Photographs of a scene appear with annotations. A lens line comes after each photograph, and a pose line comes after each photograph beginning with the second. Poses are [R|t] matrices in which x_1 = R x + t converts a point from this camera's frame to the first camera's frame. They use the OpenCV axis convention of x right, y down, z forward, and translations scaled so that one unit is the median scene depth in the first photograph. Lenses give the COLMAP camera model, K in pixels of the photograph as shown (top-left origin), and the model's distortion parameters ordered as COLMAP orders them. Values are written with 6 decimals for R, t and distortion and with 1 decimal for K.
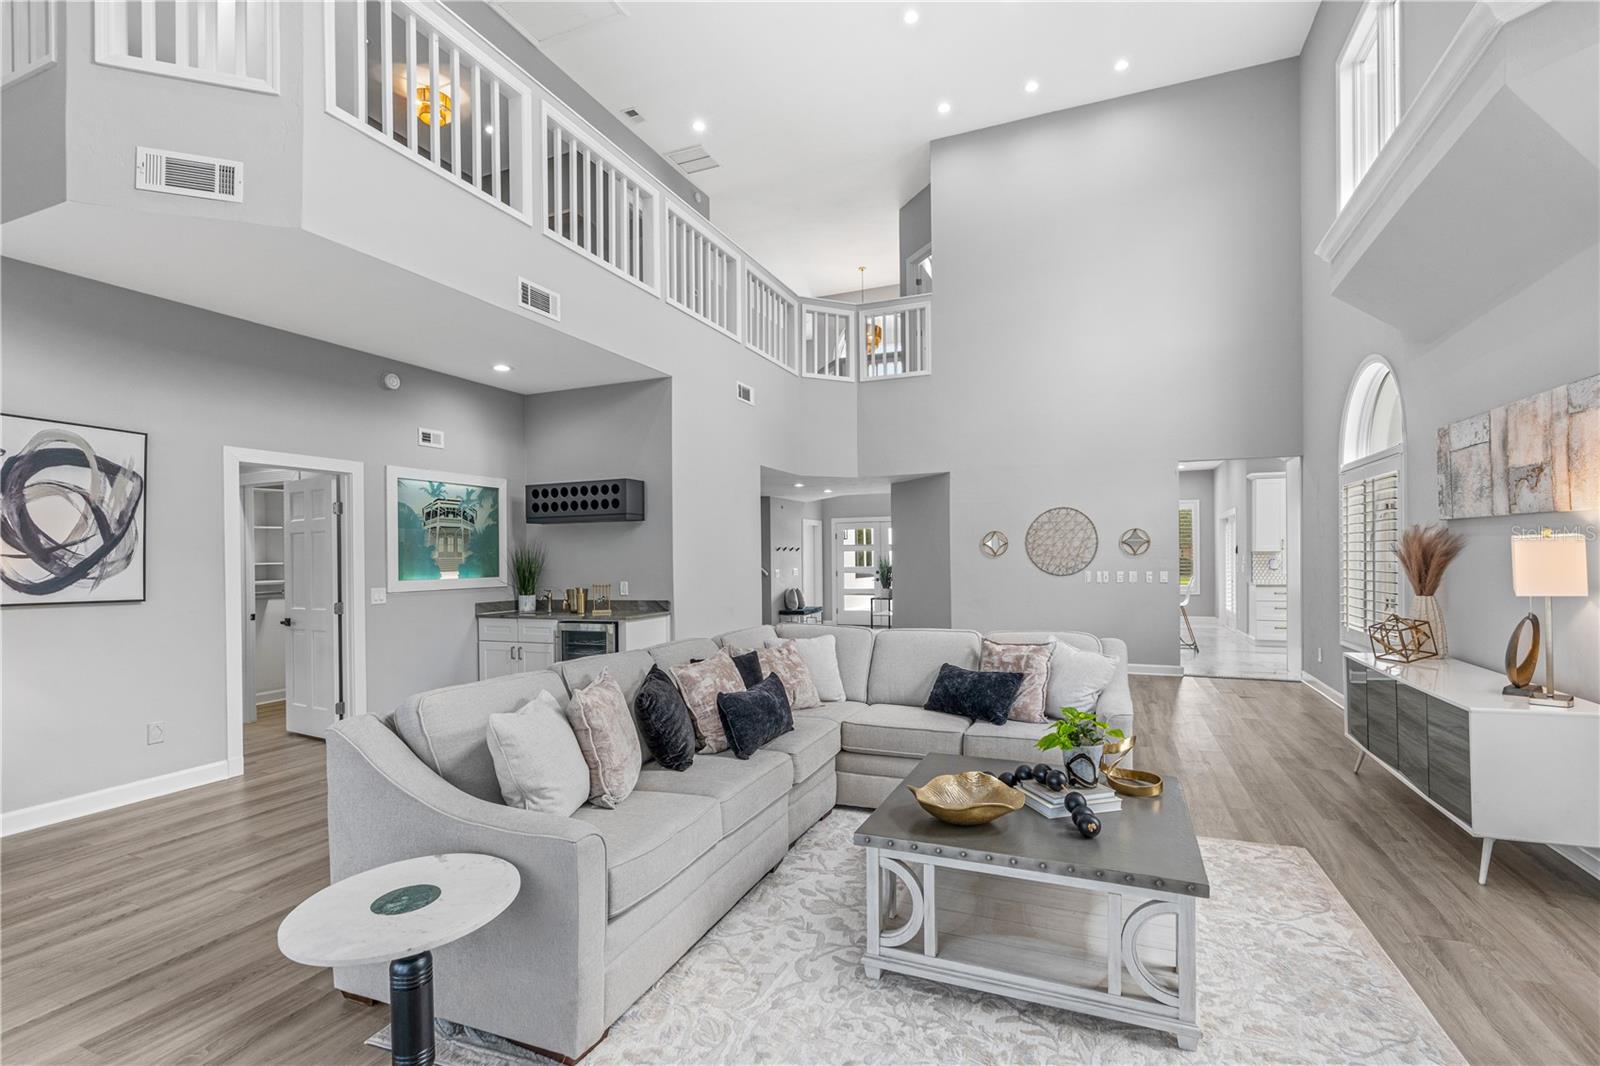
lens RADIAL K [[709.6, 0, 793.4], [0, 709.6, 560.1], [0, 0, 1]] dist [-0.000659, 0.001135]
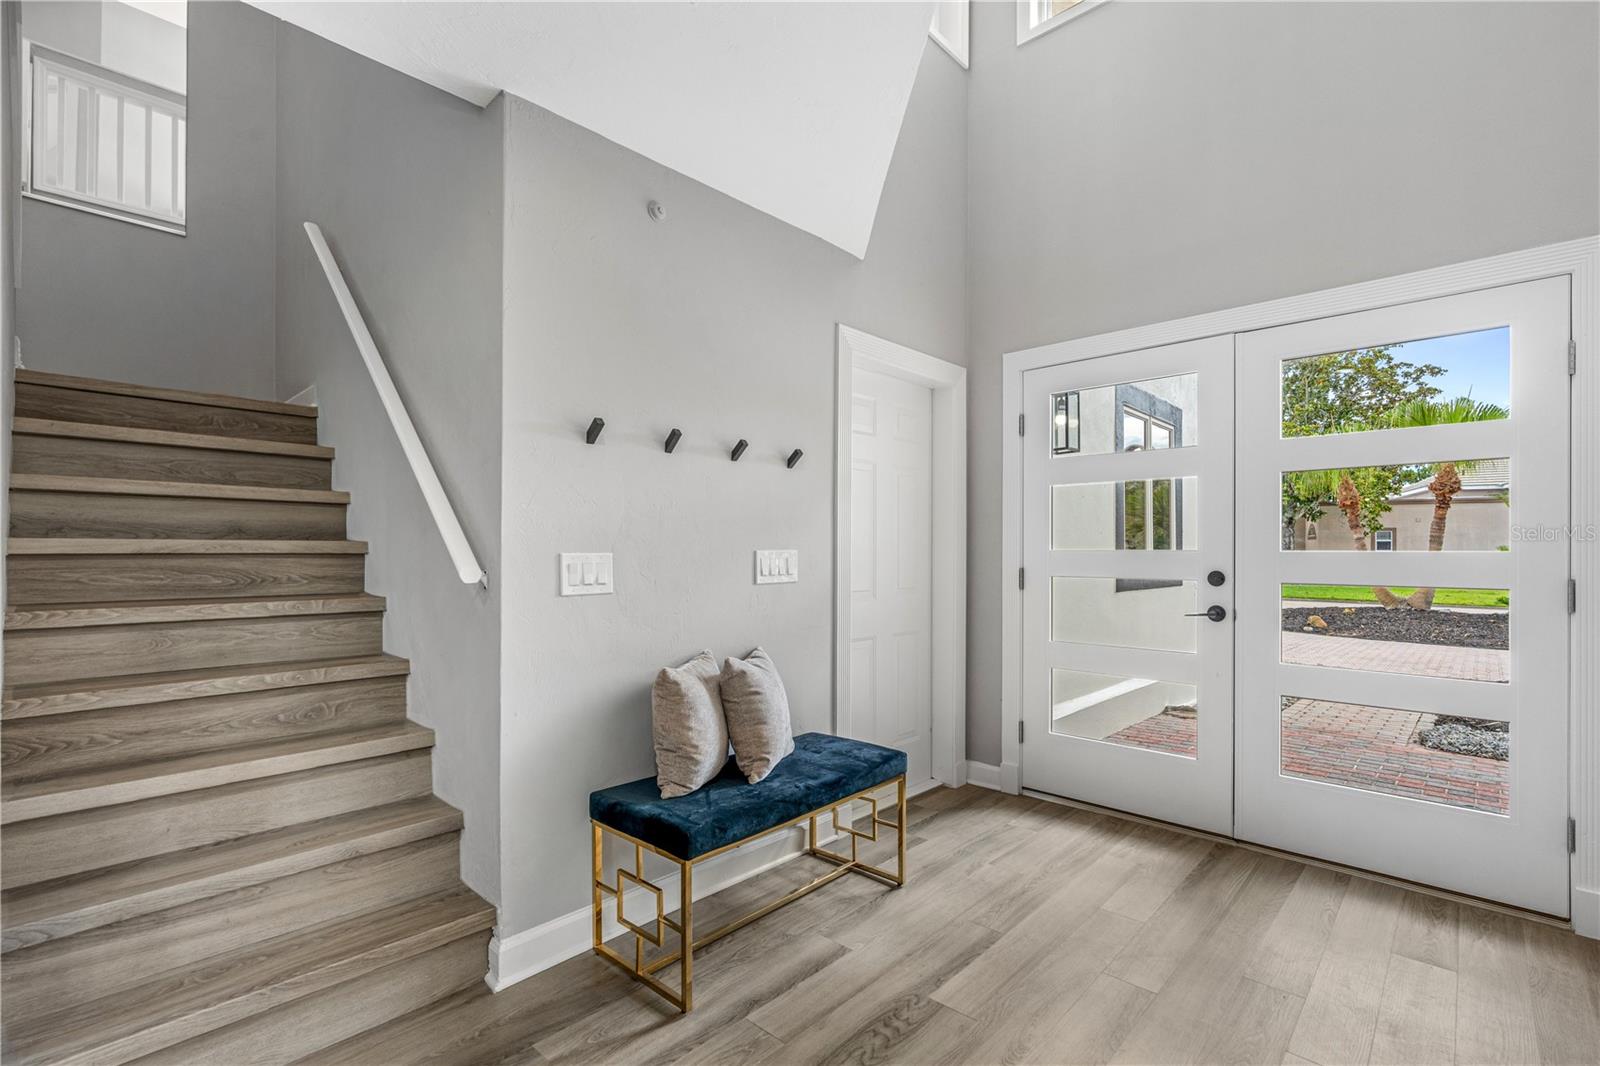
lens RADIAL K [[709.6, 0, 793.4], [0, 709.6, 560.1], [0, 0, 1]] dist [-0.000659, 0.001135]
pose [[0.938006, 0.014152, -0.346329, 0.174025], [-0.013404, 0.999900, 0.004554, 0.030937], [0.346359, 0.000371, 0.938102, 1.803257]]
